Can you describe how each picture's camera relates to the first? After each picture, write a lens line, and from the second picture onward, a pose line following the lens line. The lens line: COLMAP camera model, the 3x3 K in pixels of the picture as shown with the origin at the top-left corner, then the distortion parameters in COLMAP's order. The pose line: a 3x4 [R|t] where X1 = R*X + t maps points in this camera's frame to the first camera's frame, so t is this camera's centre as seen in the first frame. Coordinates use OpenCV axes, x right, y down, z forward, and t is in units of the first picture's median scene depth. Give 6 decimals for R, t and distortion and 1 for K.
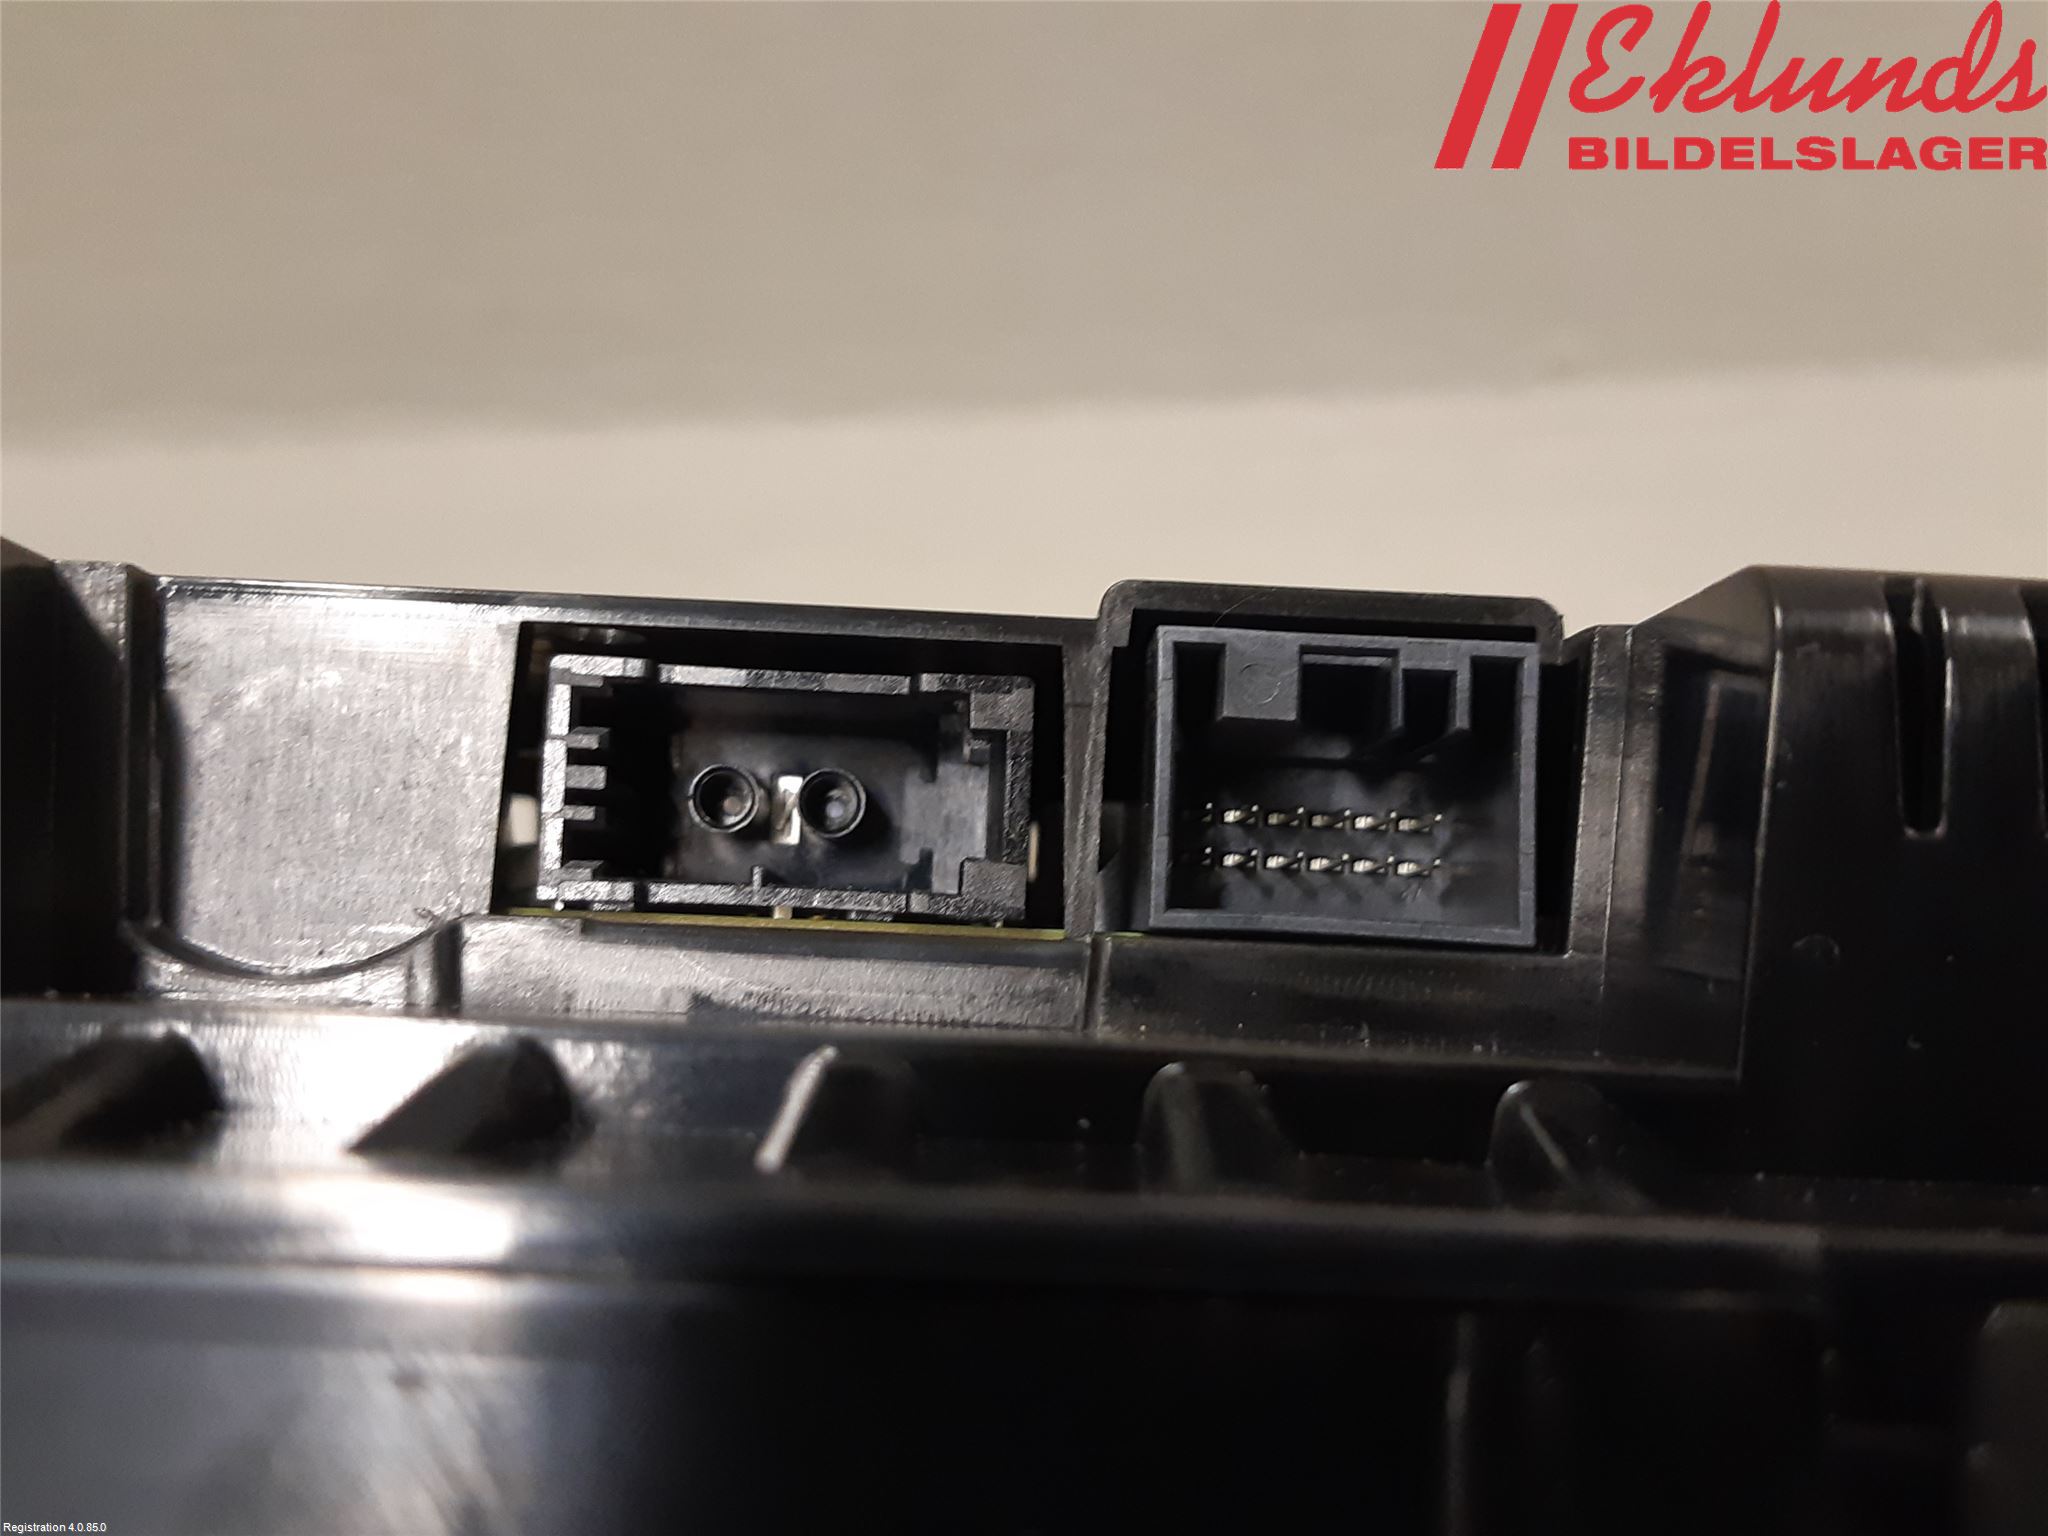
lens RADIAL K [[1548.9, 0, 1024.0], [0, 1548.9, 768.0], [0, 0, 1]] dist [0.132727, -0.000395]
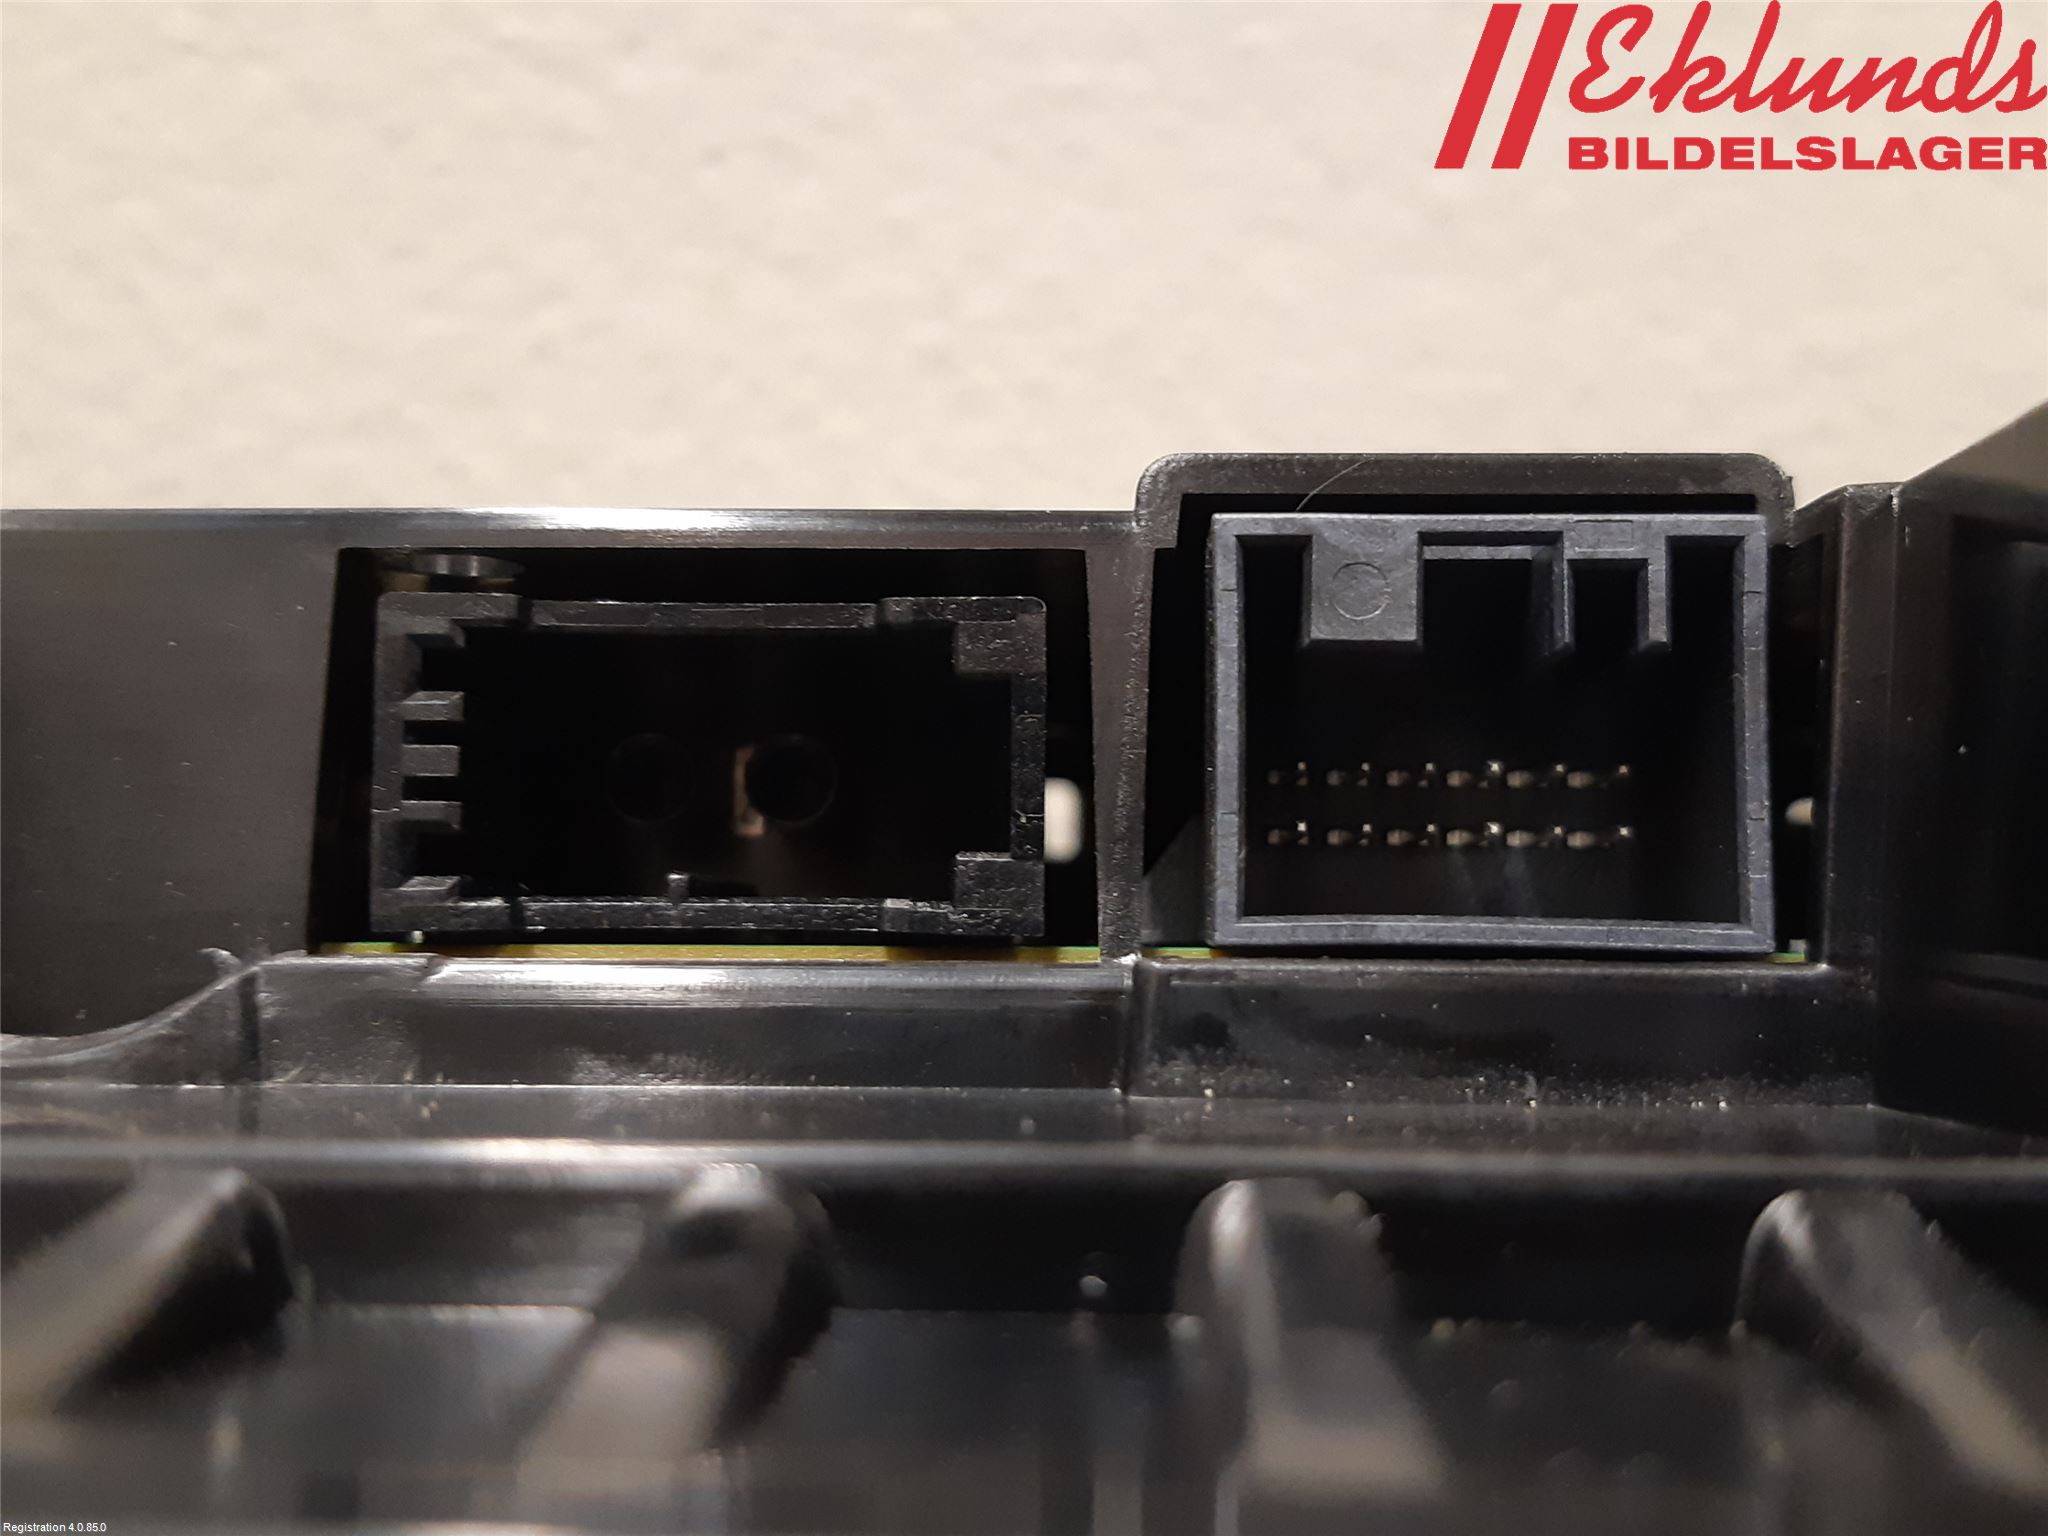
lens RADIAL K [[1926.4, 0, 1024.0], [0, 1926.4, 768.0], [0, 0, 1]] dist [0.081142, -0.008762]
pose [[0.998704, -0.038487, -0.033291, 0.025346], [0.039234, 0.998985, 0.022110, 0.000563], [0.032406, -0.023387, 0.999201, 0.125944]]
